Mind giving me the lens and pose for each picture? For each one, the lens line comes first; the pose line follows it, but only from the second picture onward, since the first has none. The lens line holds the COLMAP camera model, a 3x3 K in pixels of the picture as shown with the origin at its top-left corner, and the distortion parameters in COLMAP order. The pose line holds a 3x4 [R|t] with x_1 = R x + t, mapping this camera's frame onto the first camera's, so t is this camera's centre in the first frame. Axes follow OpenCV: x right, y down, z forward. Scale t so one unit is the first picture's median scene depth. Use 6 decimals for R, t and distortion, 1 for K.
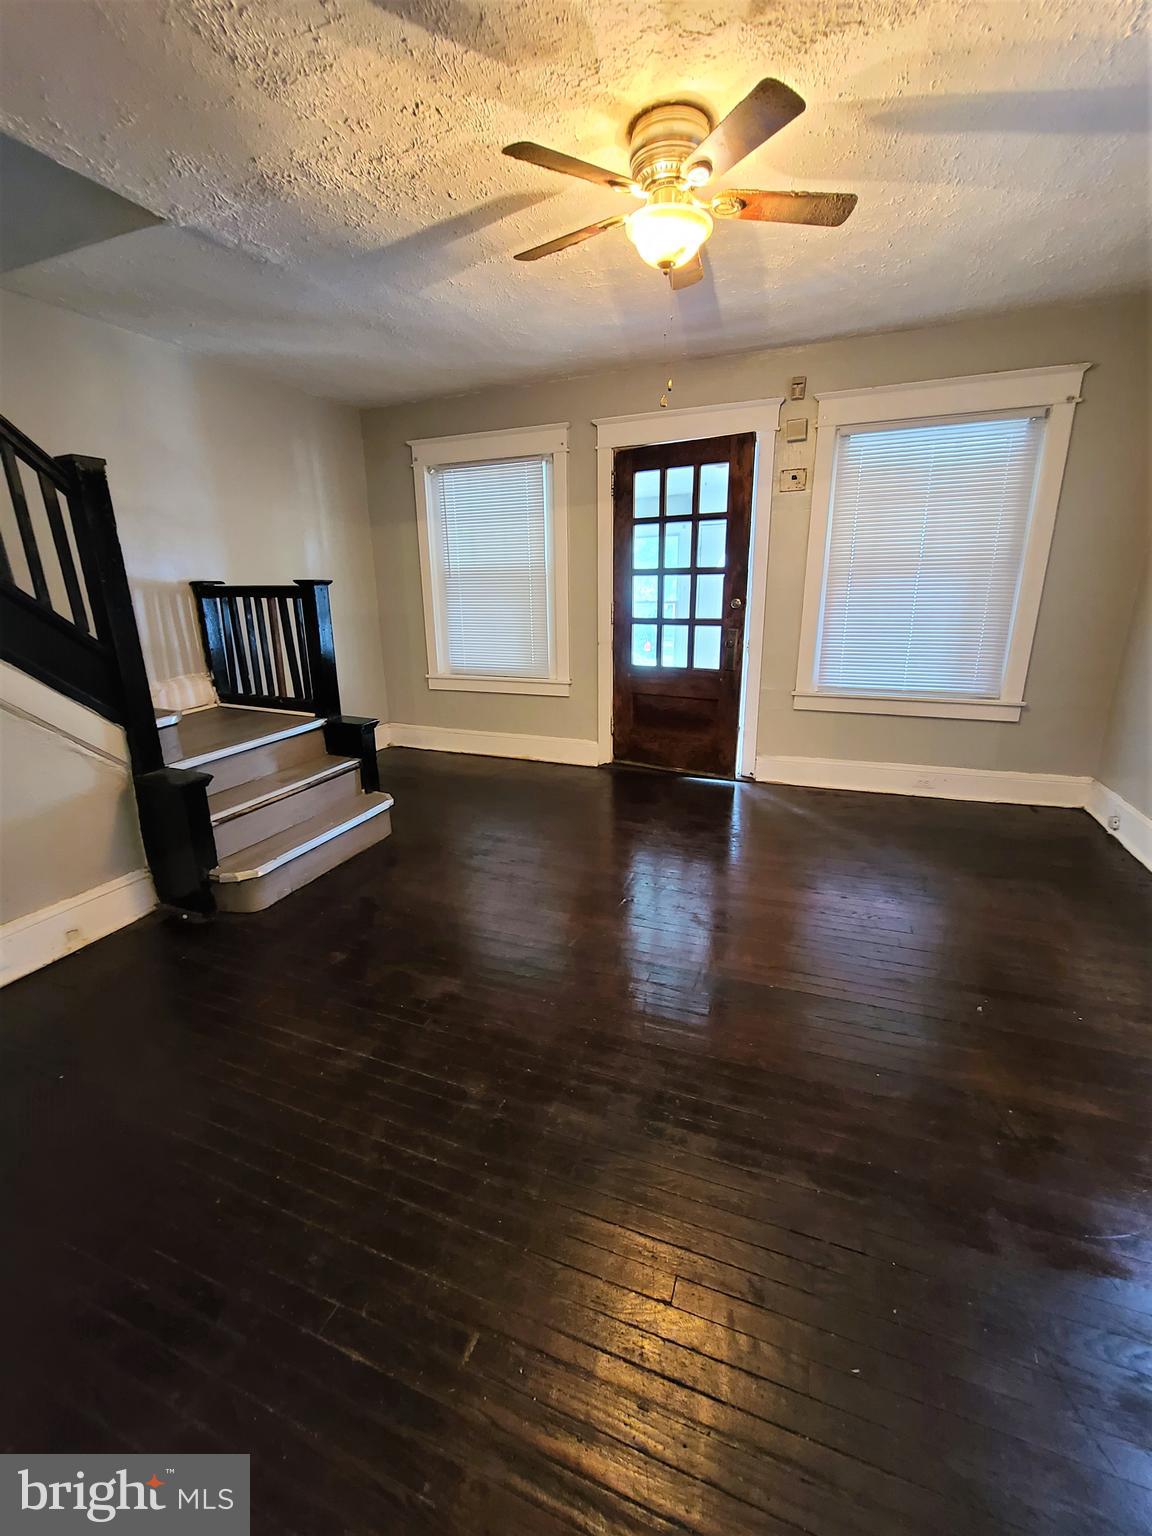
lens RADIAL K [[626.2, 0, 575.3], [0, 626.2, 762.3], [0, 0, 1]] dist [-0.001037, -0.000951]
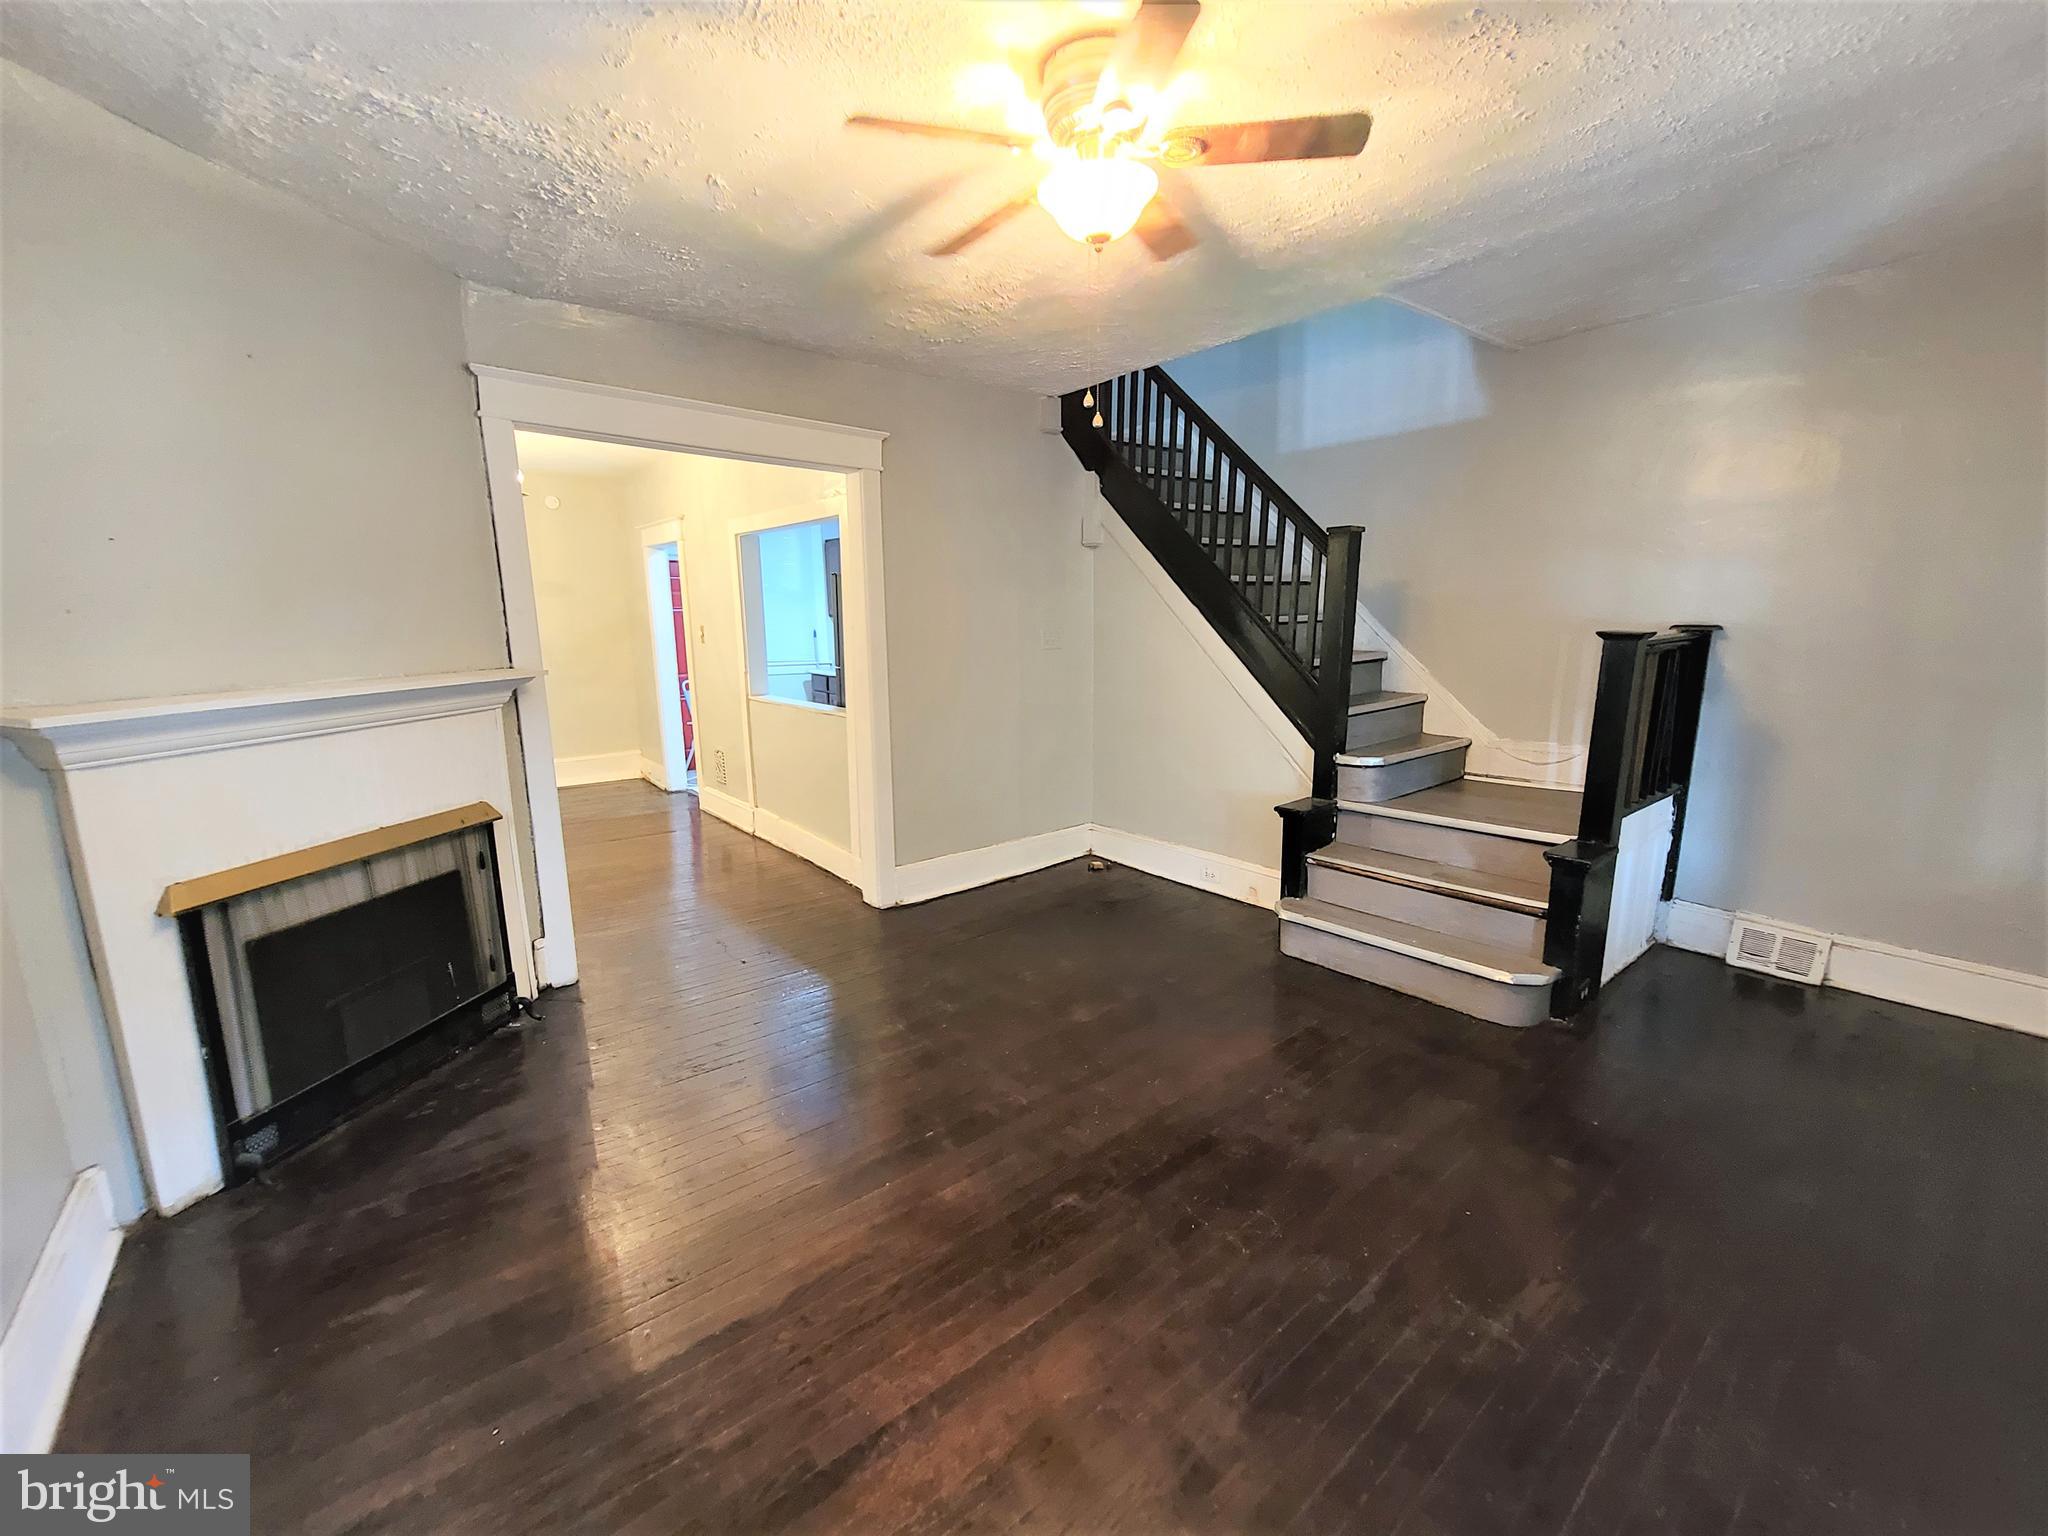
lens RADIAL K [[835.7, 0, 1021.1], [0, 835.7, 774.4], [0, 0, 1]] dist [-0.009314, -0.000224]
pose [[-0.483290, 0.185994, -0.855475, 0.769585], [-0.223916, 0.918407, 0.326175, -0.355164], [0.846340, 0.349192, -0.402210, 1.032788]]
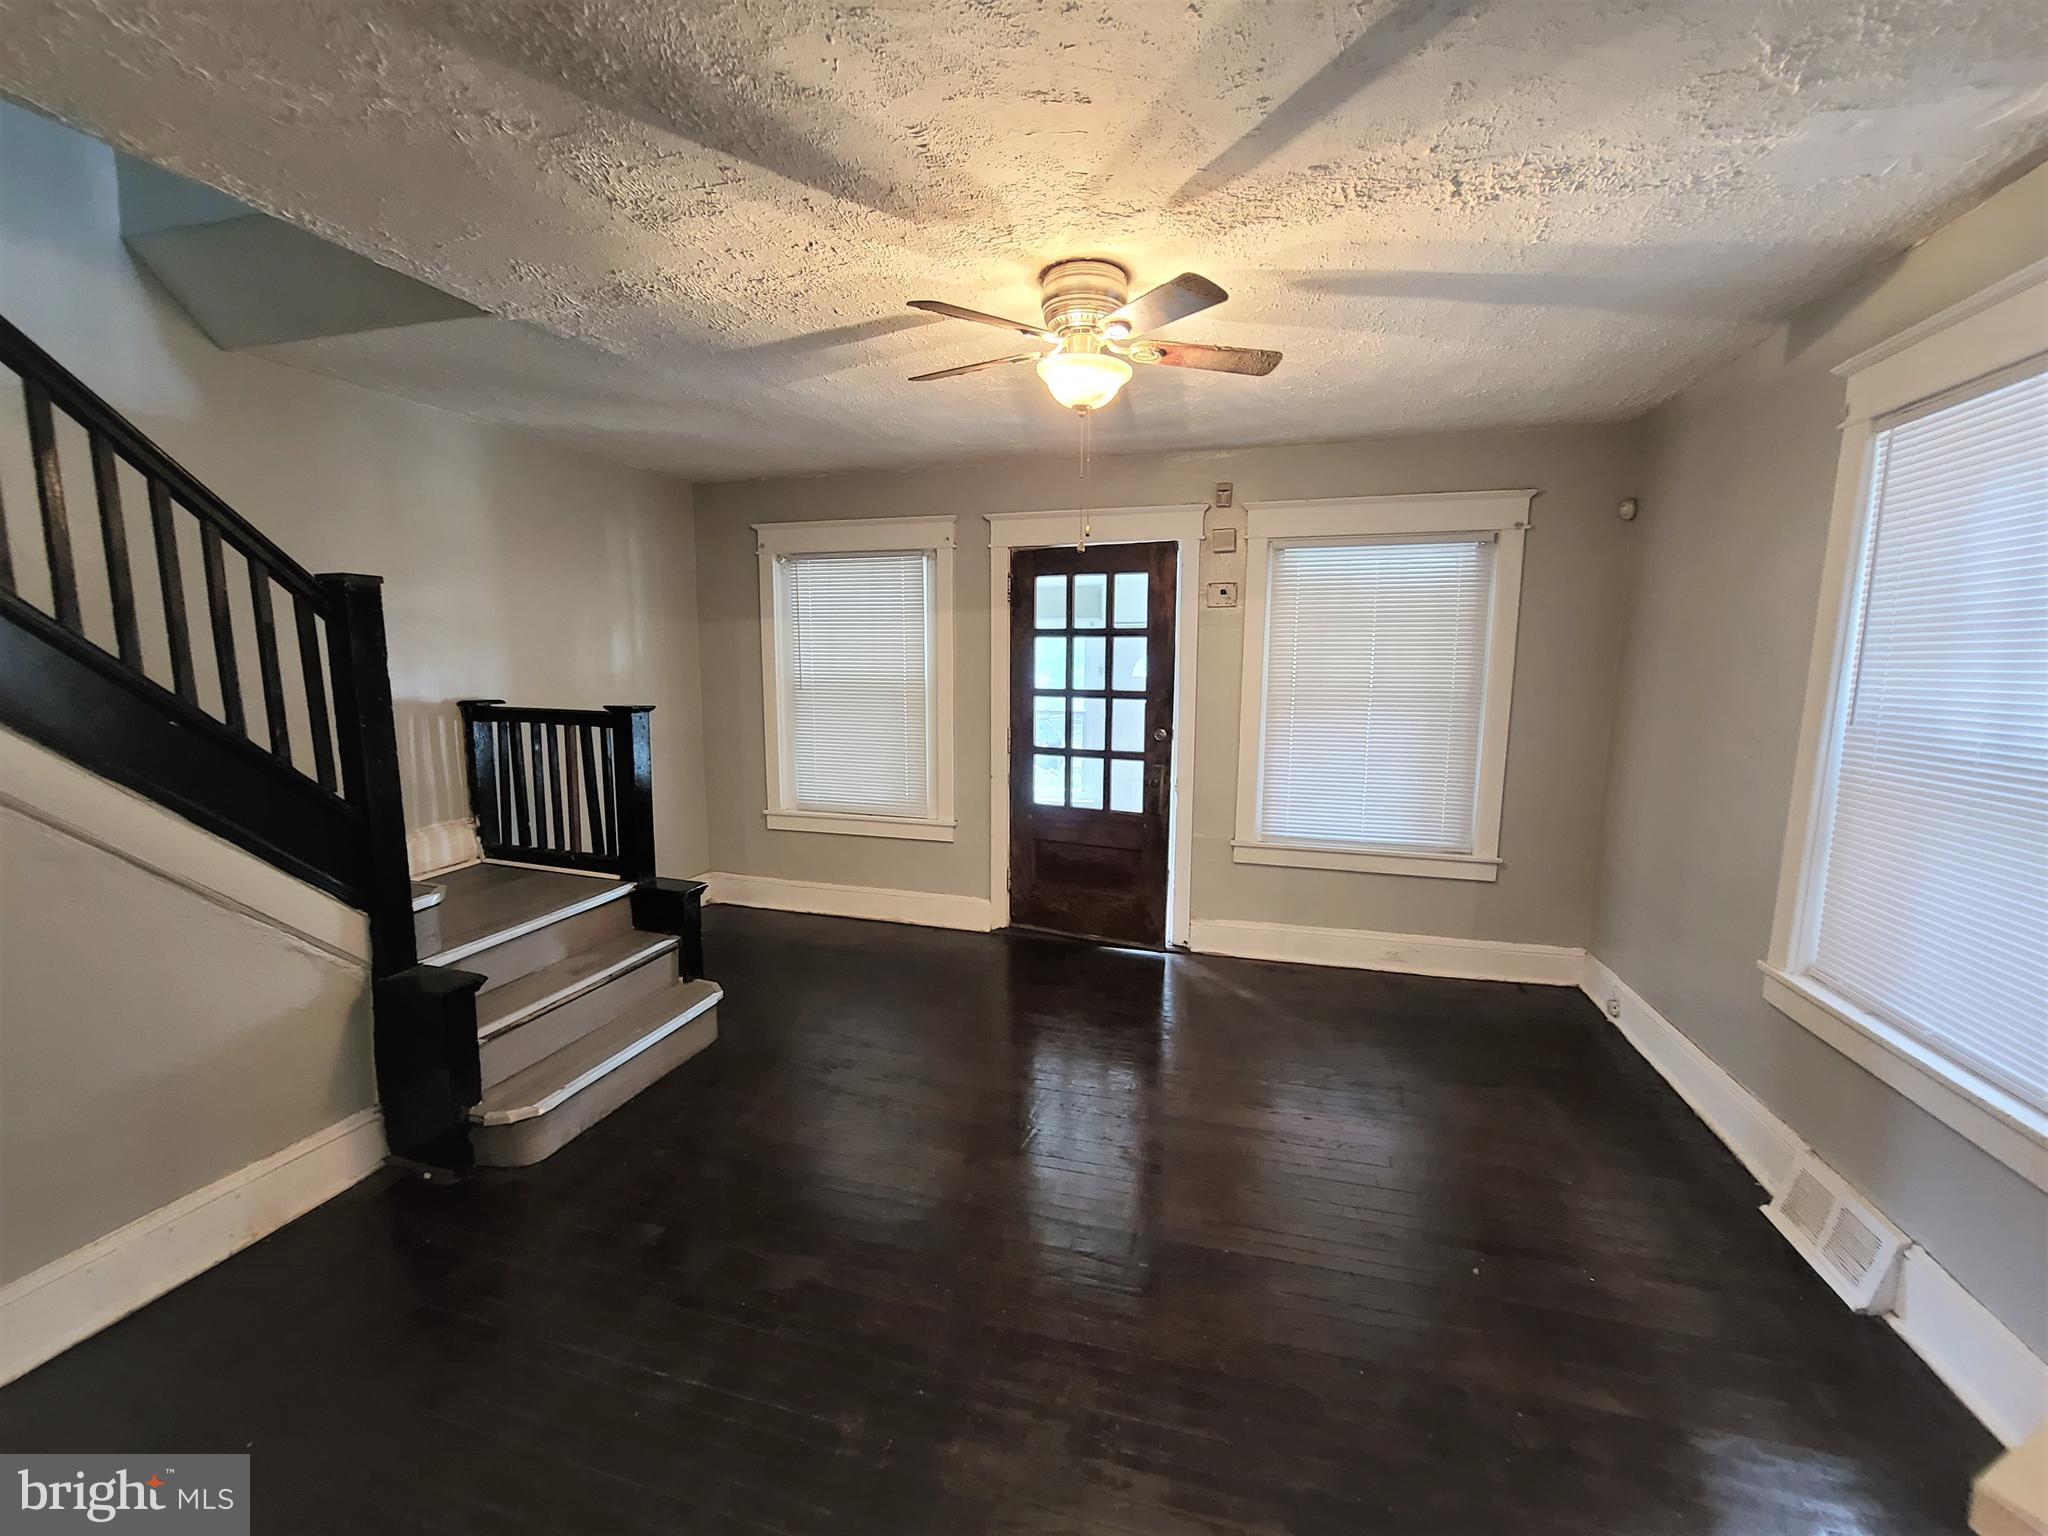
lens RADIAL K [[834.9, 0, 1025.8], [0, 834.9, 772.6], [0, 0, 1]] dist [-0.001037, -0.000951]
pose [[0.995293, 0.006641, 0.096688, -0.032525], [0.006983, 0.990141, -0.139898, -0.070079], [-0.096664, 0.139914, 0.985434, -0.072848]]
